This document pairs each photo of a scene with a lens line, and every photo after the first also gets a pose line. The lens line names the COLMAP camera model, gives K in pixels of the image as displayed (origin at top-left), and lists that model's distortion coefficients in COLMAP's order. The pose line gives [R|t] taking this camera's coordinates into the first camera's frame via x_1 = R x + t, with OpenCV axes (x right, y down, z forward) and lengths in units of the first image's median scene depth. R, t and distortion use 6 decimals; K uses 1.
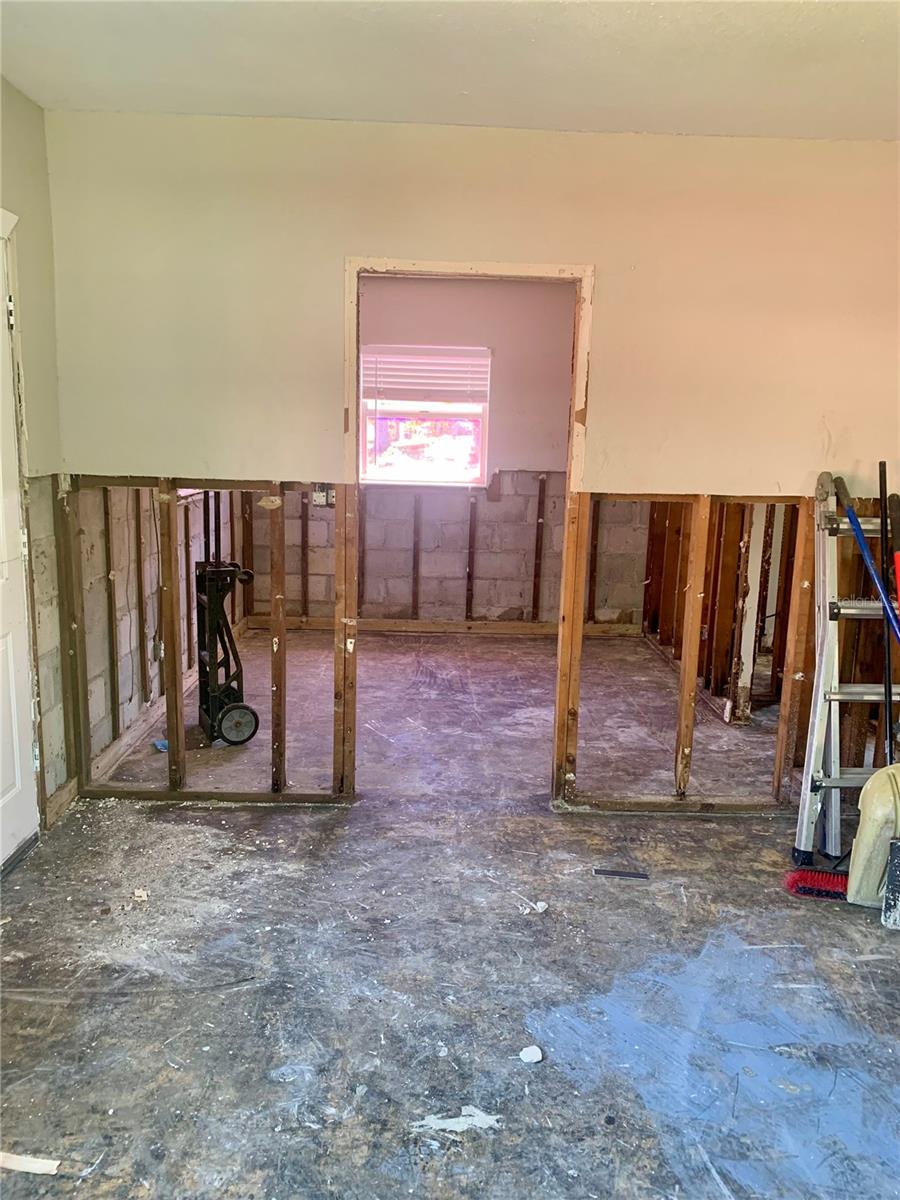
lens RADIAL K [[923.3, 0, 450.0], [0, 923.3, 600.0], [0, 0, 1]] dist [0.057608, -0.144444]
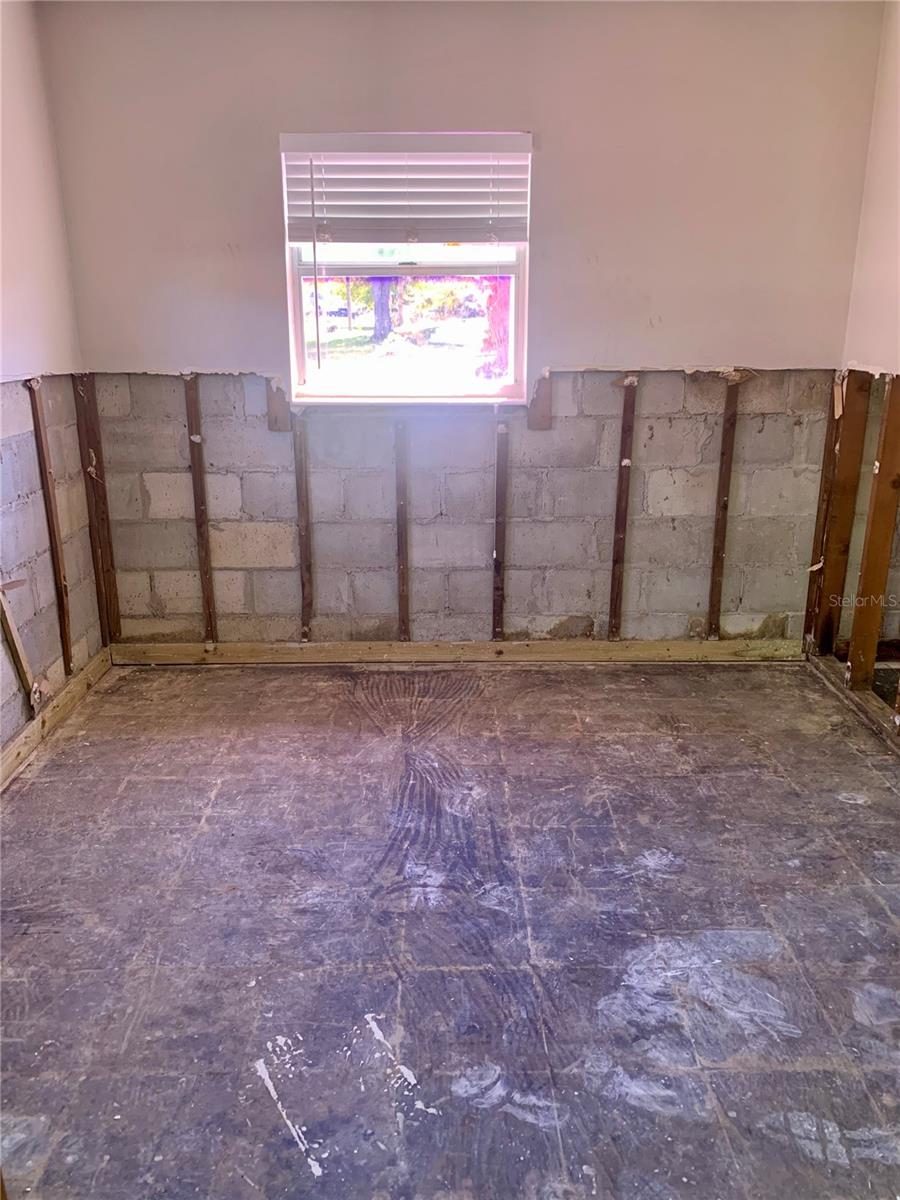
lens RADIAL K [[923.3, 0, 450.0], [0, 923.3, 600.0], [0, 0, 1]] dist [0.057608, -0.144444]
pose [[0.999513, -0.026095, -0.017091, 0.001018], [0.027925, 0.992688, 0.117430, -0.071853], [0.013901, -0.117850, 0.992934, 0.440860]]
